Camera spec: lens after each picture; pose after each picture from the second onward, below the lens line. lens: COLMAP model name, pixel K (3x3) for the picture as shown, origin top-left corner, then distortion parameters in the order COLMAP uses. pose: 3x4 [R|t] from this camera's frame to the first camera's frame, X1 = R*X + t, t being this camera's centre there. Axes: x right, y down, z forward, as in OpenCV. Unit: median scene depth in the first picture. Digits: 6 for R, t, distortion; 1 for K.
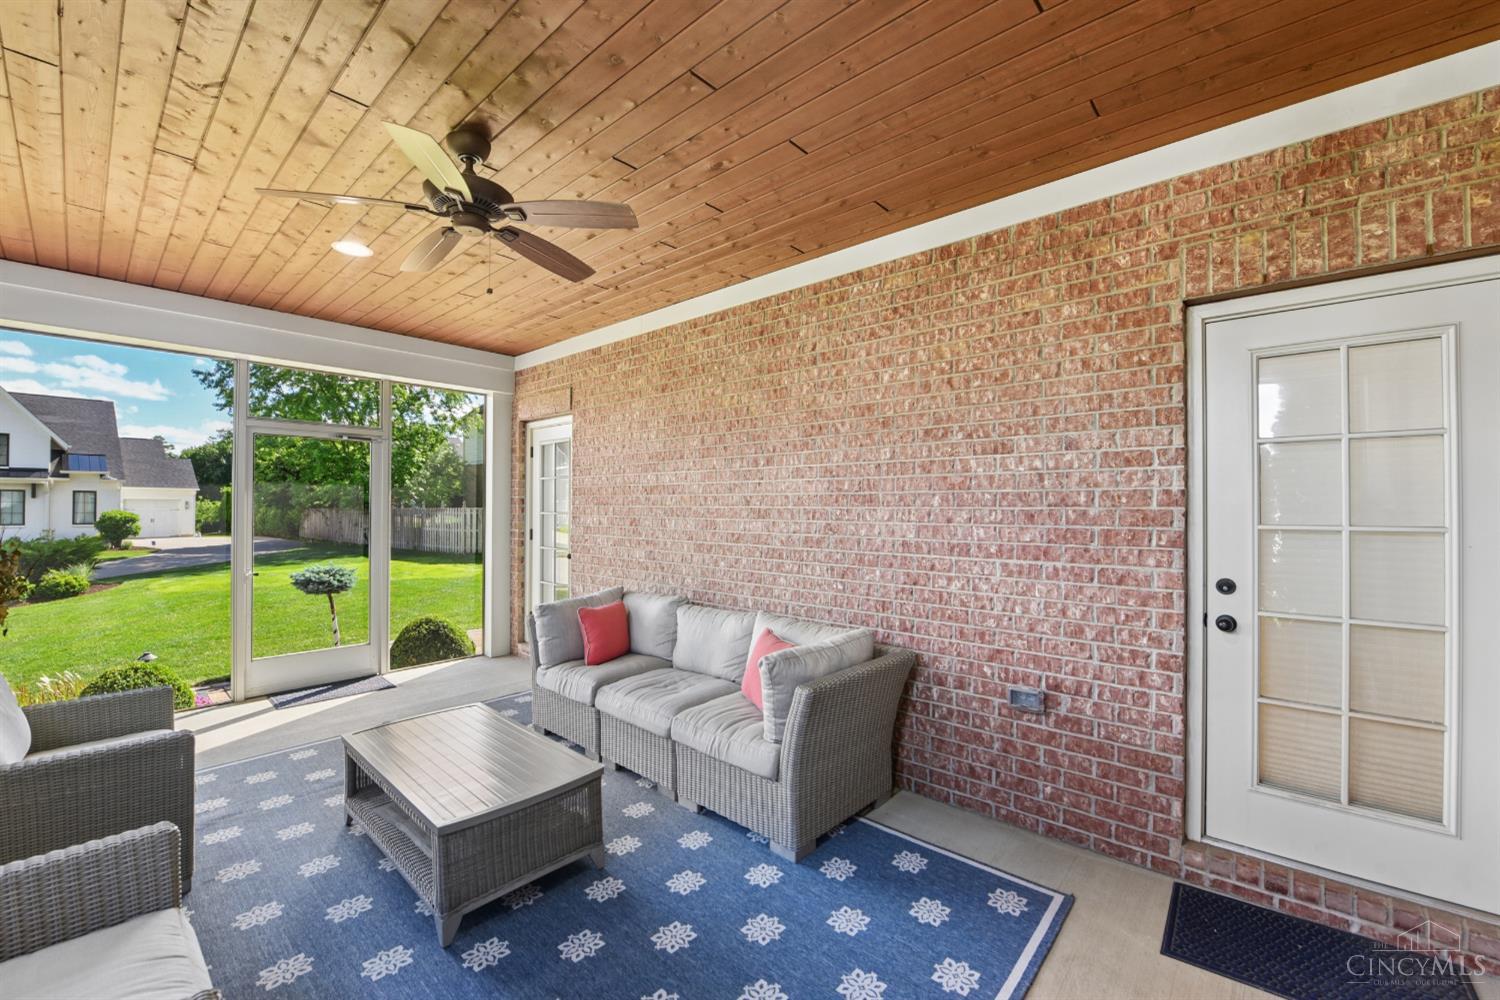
lens RADIAL K [[611.5, 0, 747.1], [0, 611.5, 502.6], [0, 0, 1]] dist [-0.020285, -0.001365]
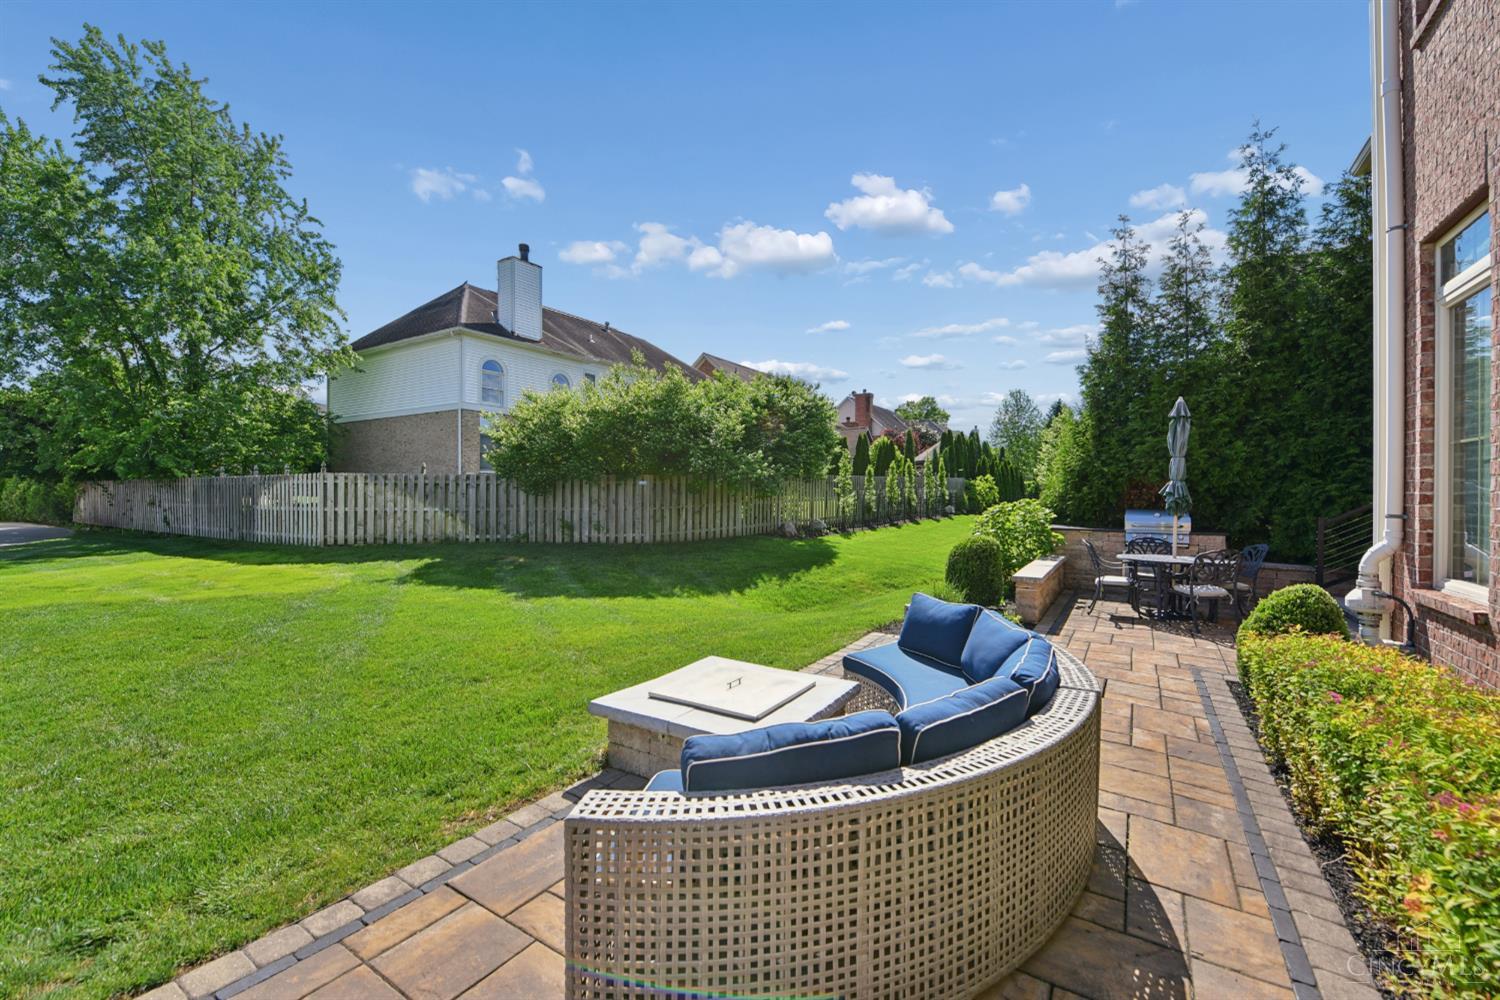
lens RADIAL K [[611.5, 0, 753.1], [0, 611.5, 499.3], [0, 0, 1]] dist [-0.020285, -0.001365]
pose [[0.985822, -0.000024, 0.167793, -0.099858], [-0.003668, 0.999758, 0.021690, 0.015659], [-0.167753, -0.021998, 0.985584, 0.234741]]
